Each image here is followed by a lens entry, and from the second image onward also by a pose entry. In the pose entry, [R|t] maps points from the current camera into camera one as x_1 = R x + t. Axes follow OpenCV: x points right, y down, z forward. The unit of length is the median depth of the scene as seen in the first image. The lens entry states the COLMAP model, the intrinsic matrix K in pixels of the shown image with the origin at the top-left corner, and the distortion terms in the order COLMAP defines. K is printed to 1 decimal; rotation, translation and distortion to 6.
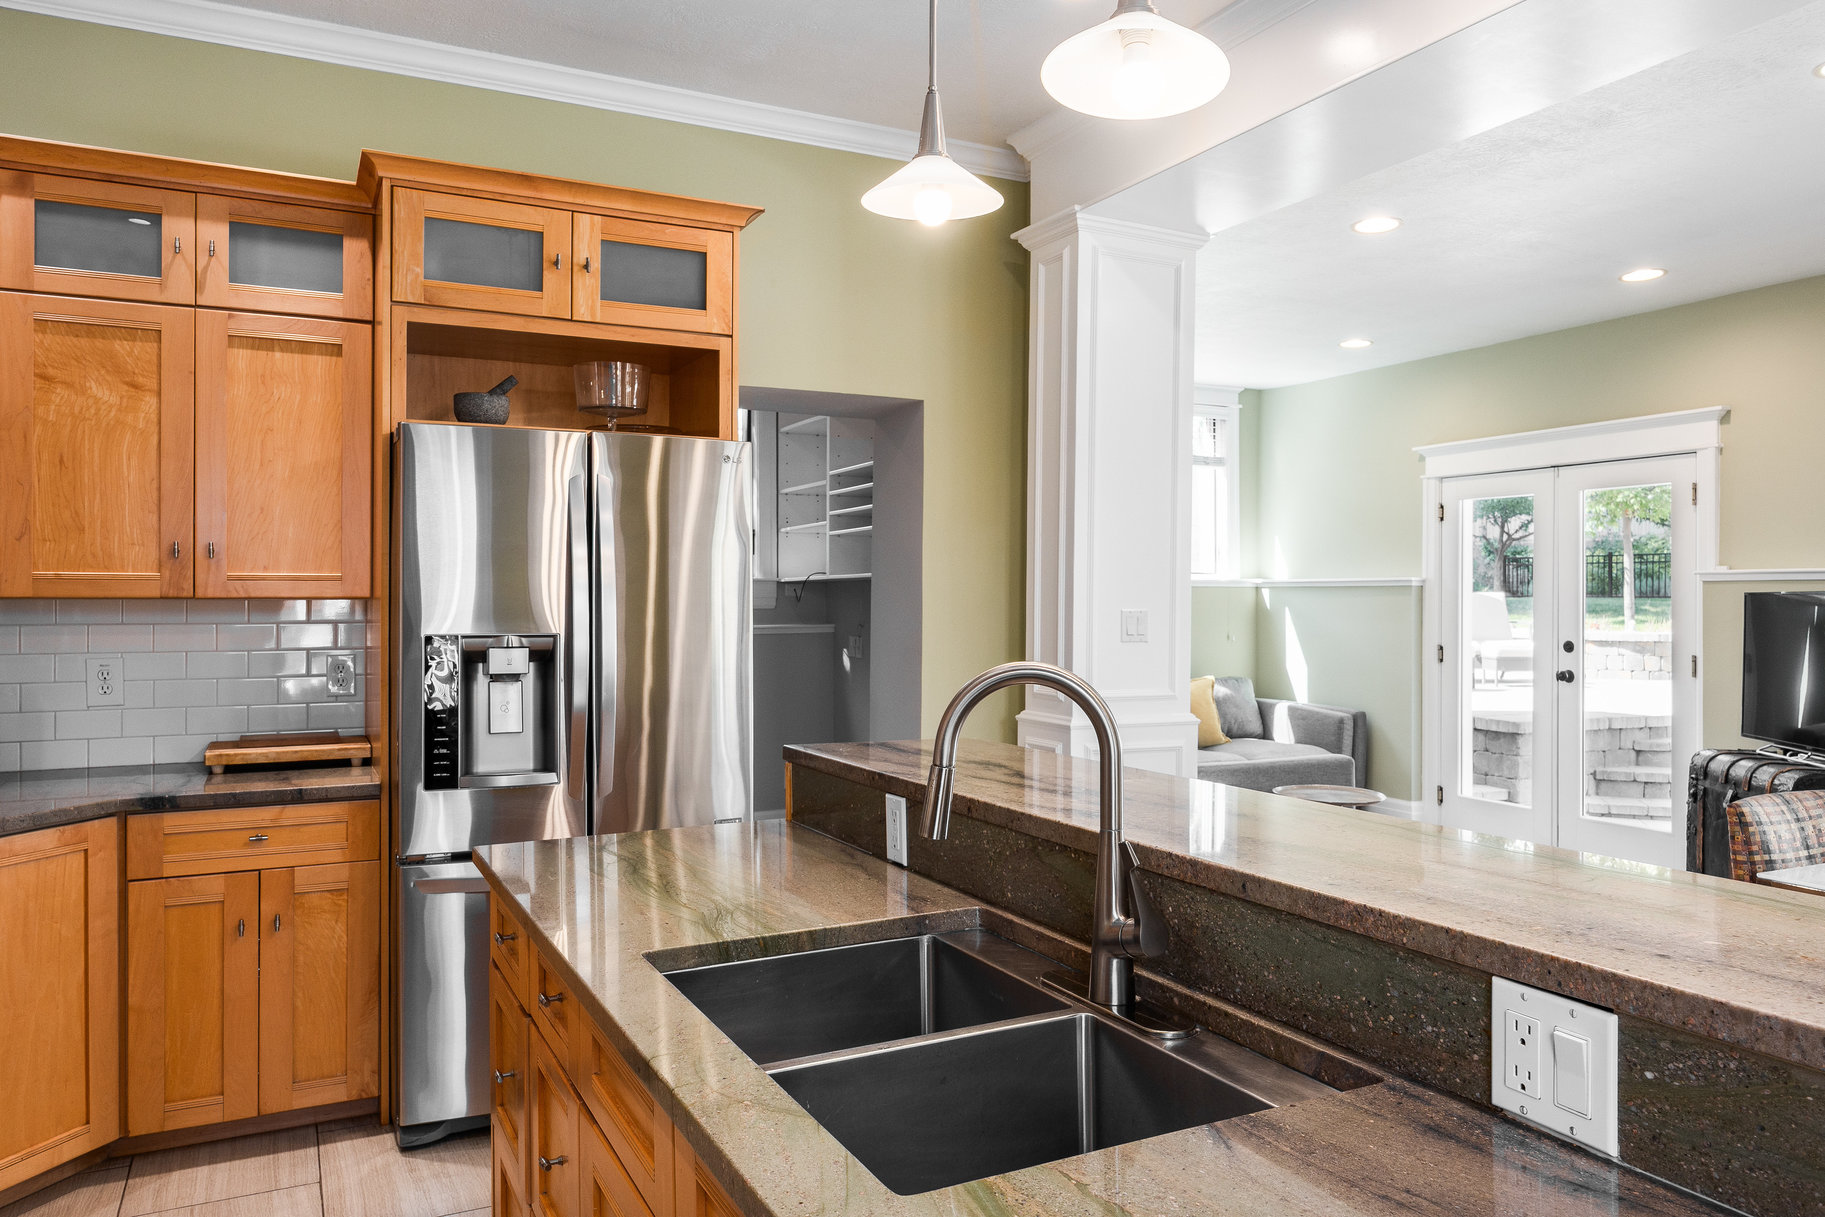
lens RADIAL K [[1250.0, 0, 912.5], [0, 1250.0, 608.5], [0, 0, 1]] dist [-0.004082, -0.001905]
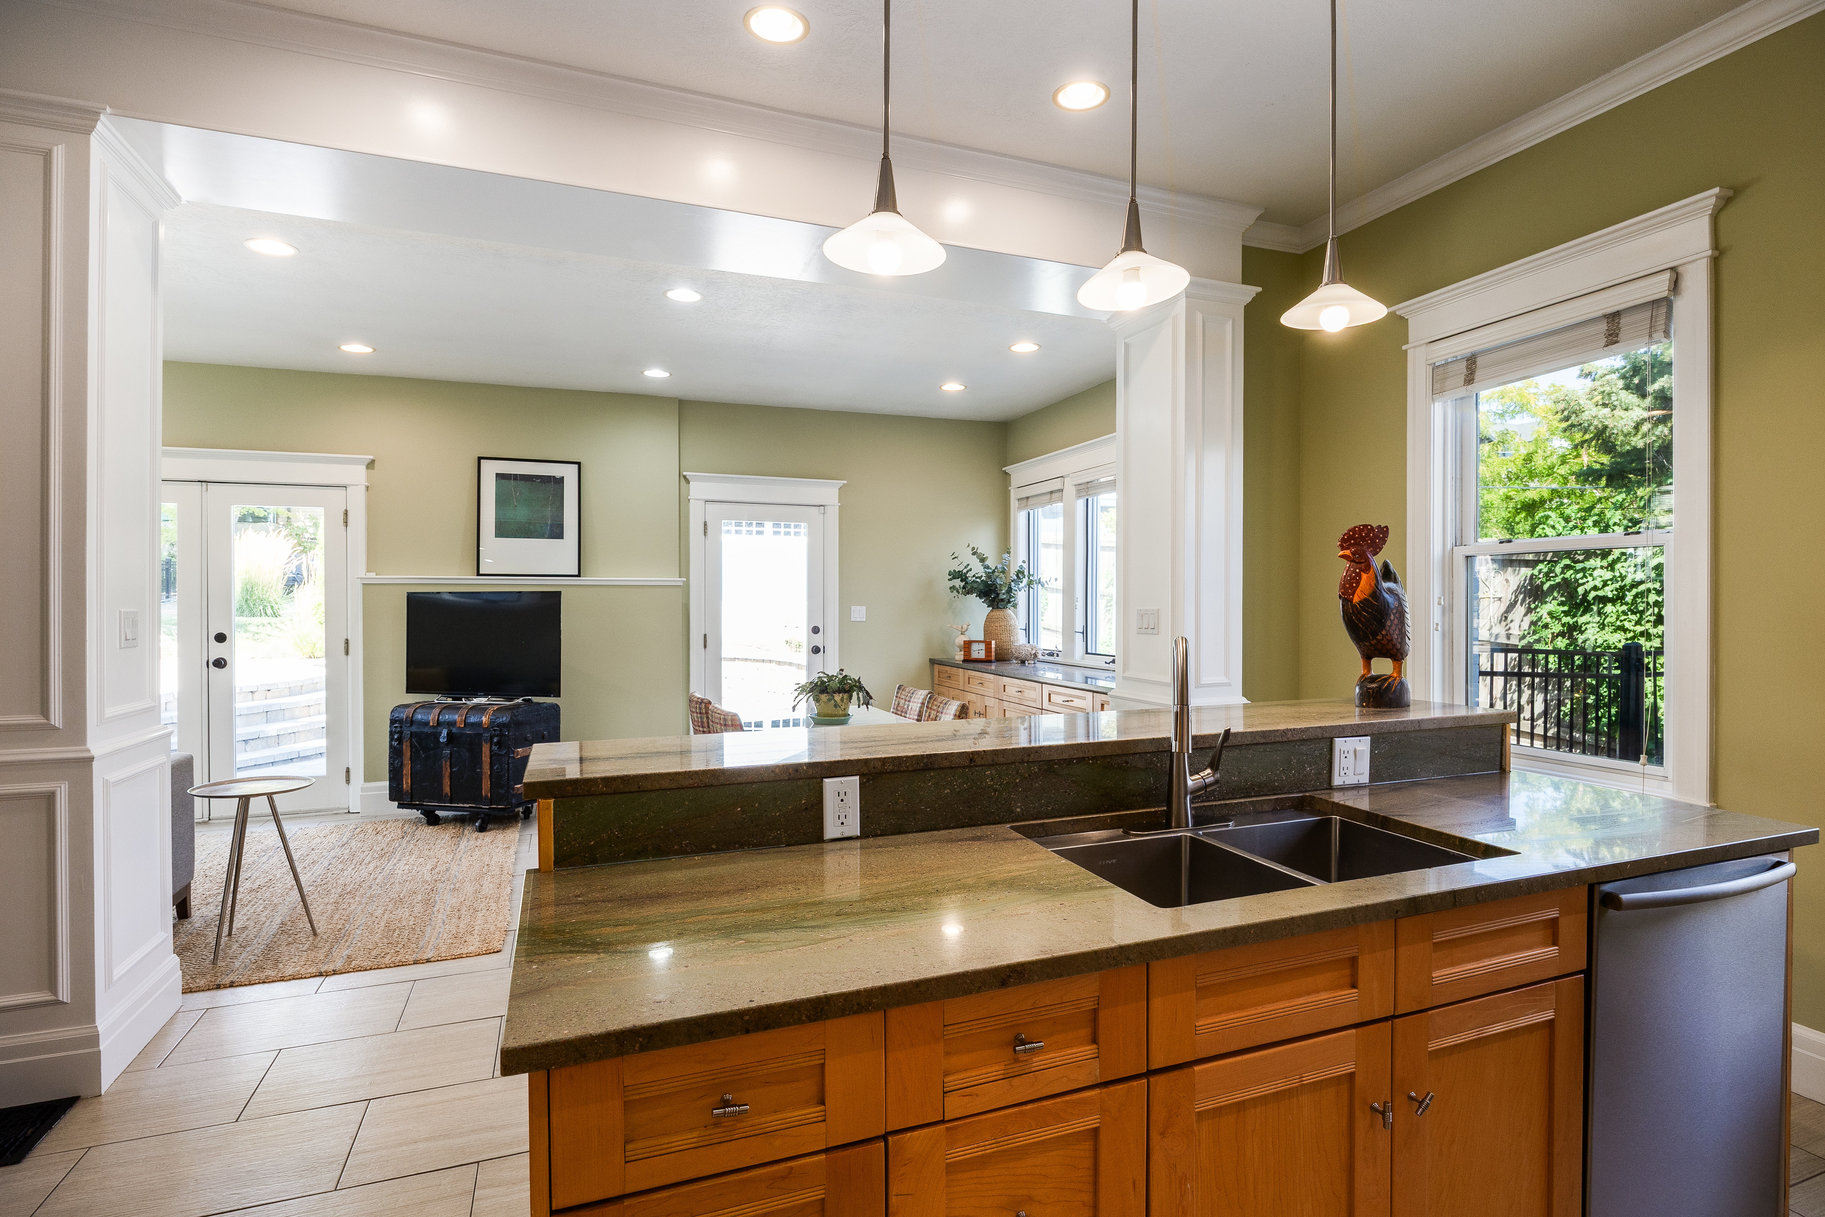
lens RADIAL K [[915.4, 0, 912.5], [0, 915.4, 608.5], [0, 0, 1]] dist [0.001651, 0.000099]
pose [[0.101513, -0.011205, 0.994771, -0.307493], [0.004586, 0.999931, 0.010795, -0.003323], [-0.994824, 0.003466, 0.101558, 0.323364]]
